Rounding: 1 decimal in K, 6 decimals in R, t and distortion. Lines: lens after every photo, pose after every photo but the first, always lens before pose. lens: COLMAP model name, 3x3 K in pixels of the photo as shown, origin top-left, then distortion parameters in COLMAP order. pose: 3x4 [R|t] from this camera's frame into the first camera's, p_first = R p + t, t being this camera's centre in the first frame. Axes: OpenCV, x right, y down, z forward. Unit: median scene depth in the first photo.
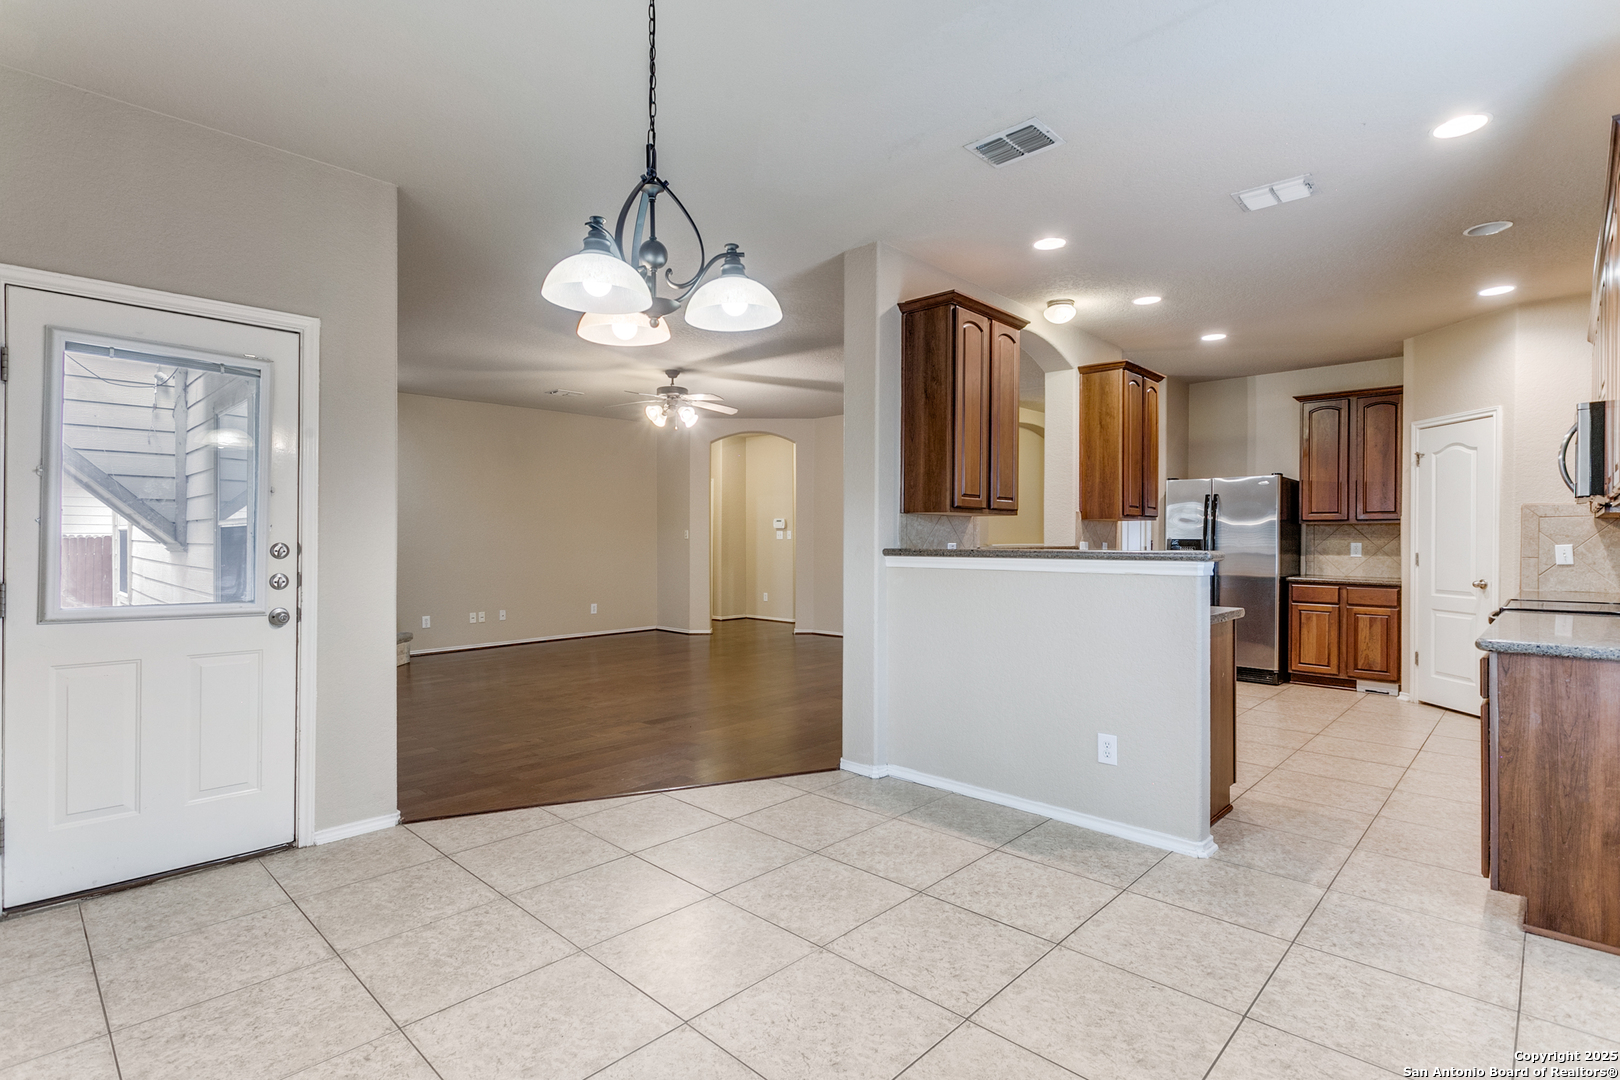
lens RADIAL K [[783.6, 0, 811.5], [0, 783.6, 539.3], [0, 0, 1]] dist [0.013045, -0.002124]
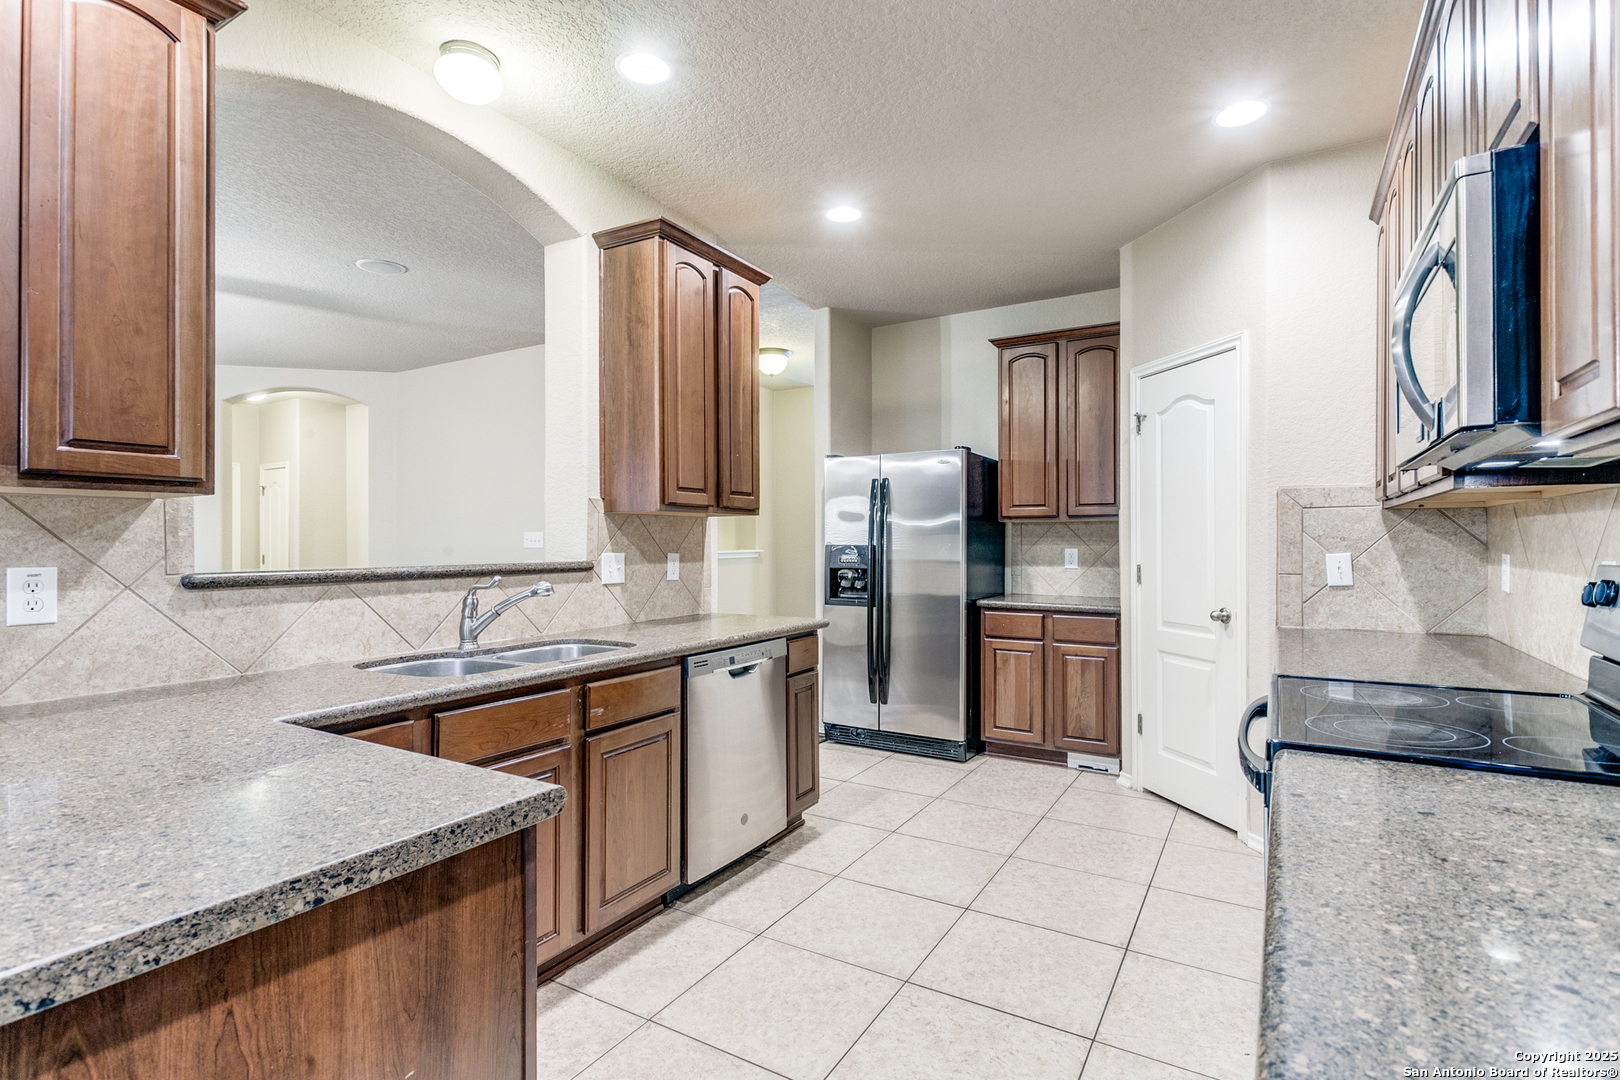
lens RADIAL K [[783.6, 0, 810.9], [0, 783.6, 535.7], [0, 0, 1]] dist [0.013045, -0.002124]
pose [[0.974880, -0.004390, 0.222687, 0.325665], [0.006322, 0.999948, -0.007962, -0.003302], [-0.222640, 0.009170, 0.974858, 0.386777]]
